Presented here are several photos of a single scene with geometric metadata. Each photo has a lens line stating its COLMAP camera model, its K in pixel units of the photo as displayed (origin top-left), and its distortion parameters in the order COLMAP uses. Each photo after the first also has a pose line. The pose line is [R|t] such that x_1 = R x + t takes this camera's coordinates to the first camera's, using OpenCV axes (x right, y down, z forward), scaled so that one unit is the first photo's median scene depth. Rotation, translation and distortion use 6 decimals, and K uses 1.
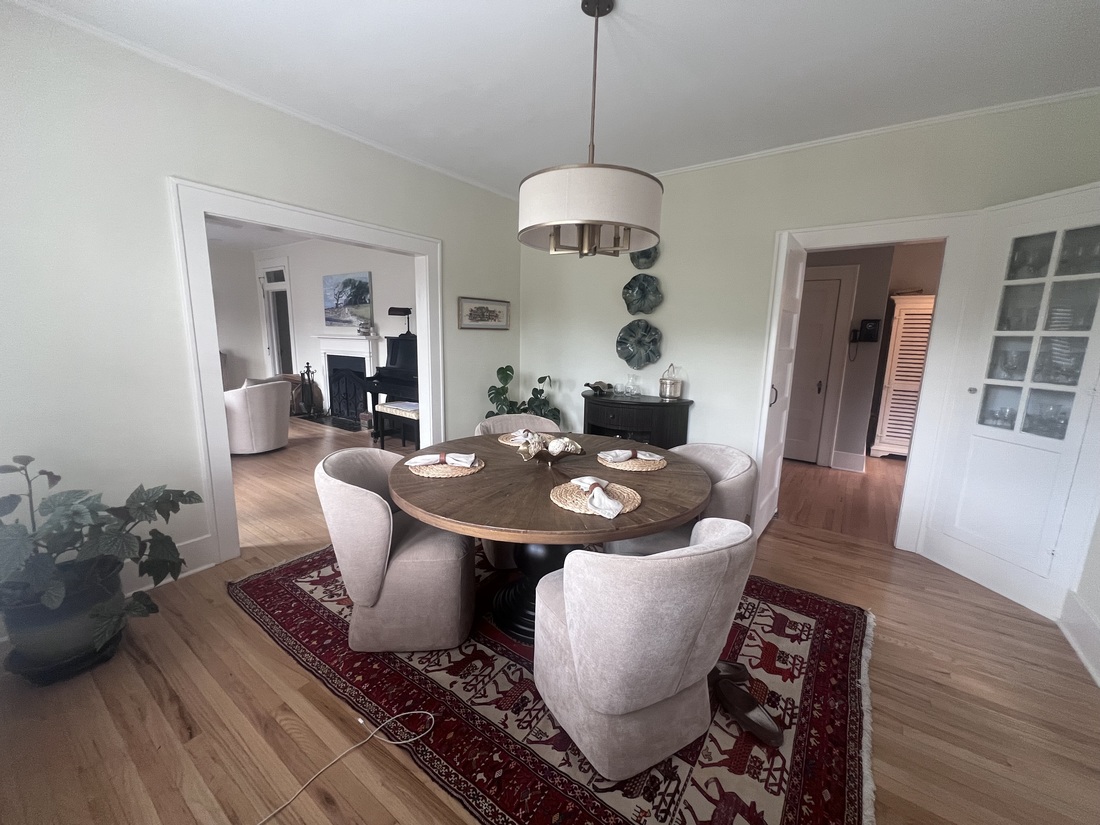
lens RADIAL K [[441.4, 0, 547.3], [0, 441.4, 412.5], [0, 0, 1]] dist [0.000322, -0.000294]
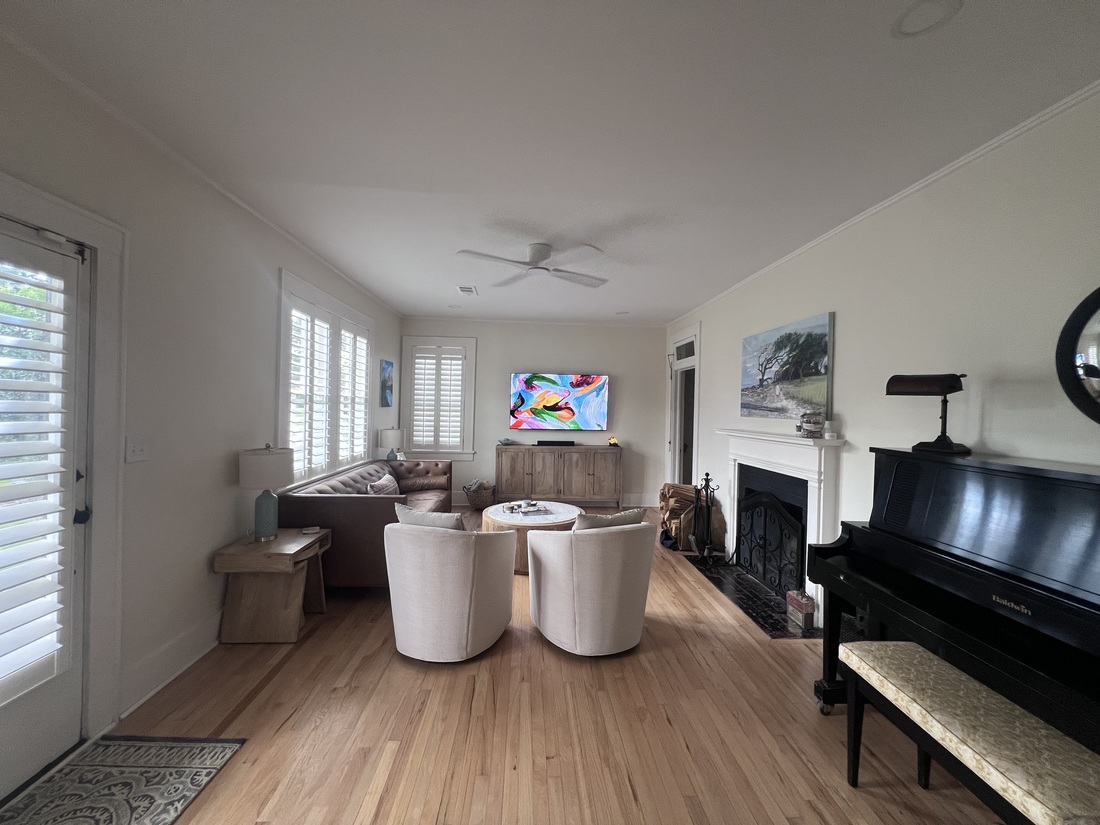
lens RADIAL K [[444.6, 0, 545.5], [0, 444.6, 411.5], [0, 0, 1]] dist [0.001314, 0.000104]
pose [[0.621975, -0.000944, -0.783037, -0.206559], [-0.146597, 0.982178, -0.117628, -0.099962], [0.769192, 0.187953, 0.610751, 0.456884]]
